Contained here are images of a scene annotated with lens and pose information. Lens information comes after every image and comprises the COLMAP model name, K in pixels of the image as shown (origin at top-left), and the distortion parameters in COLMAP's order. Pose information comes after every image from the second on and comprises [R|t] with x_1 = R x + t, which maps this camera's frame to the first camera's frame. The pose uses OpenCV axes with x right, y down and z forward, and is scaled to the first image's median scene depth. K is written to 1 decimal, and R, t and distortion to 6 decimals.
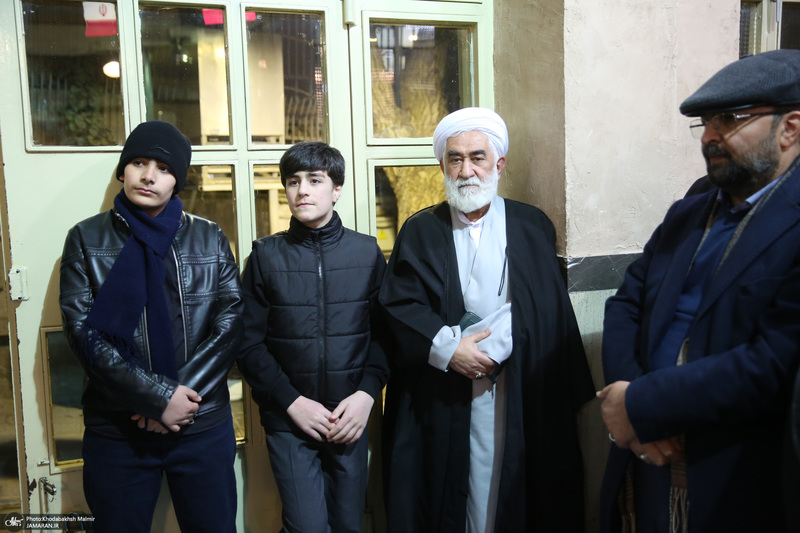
lens RADIAL K [[810.0, 0, 400.0], [0, 810.0, 266.5], [0, 0, 1]] dist [0.127476, 0.000499]
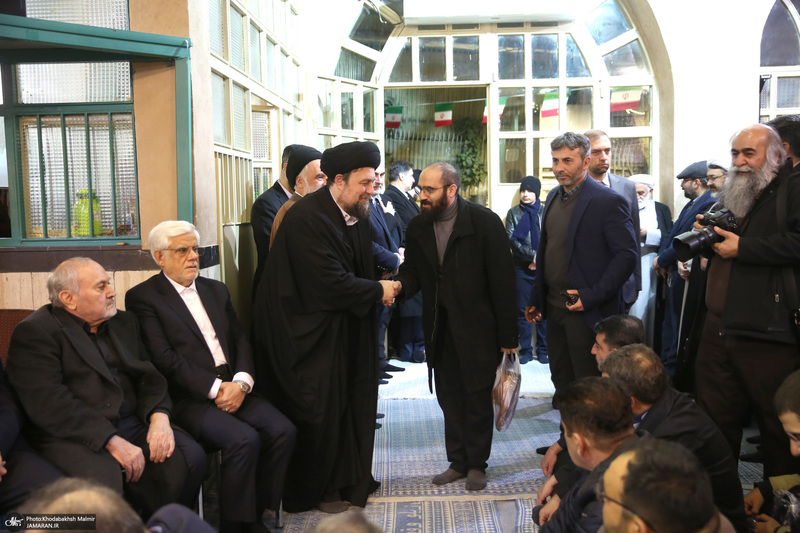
lens RADIAL K [[810.0, 0, 400.0], [0, 810.0, 266.5], [0, 0, 1]] dist [0.127476, 0.000499]
pose [[0.926949, 0.036688, -0.373389, 0.367618], [-0.040515, 0.999176, -0.002403, 0.170438], [0.372994, 0.017355, 0.927672, -1.831038]]
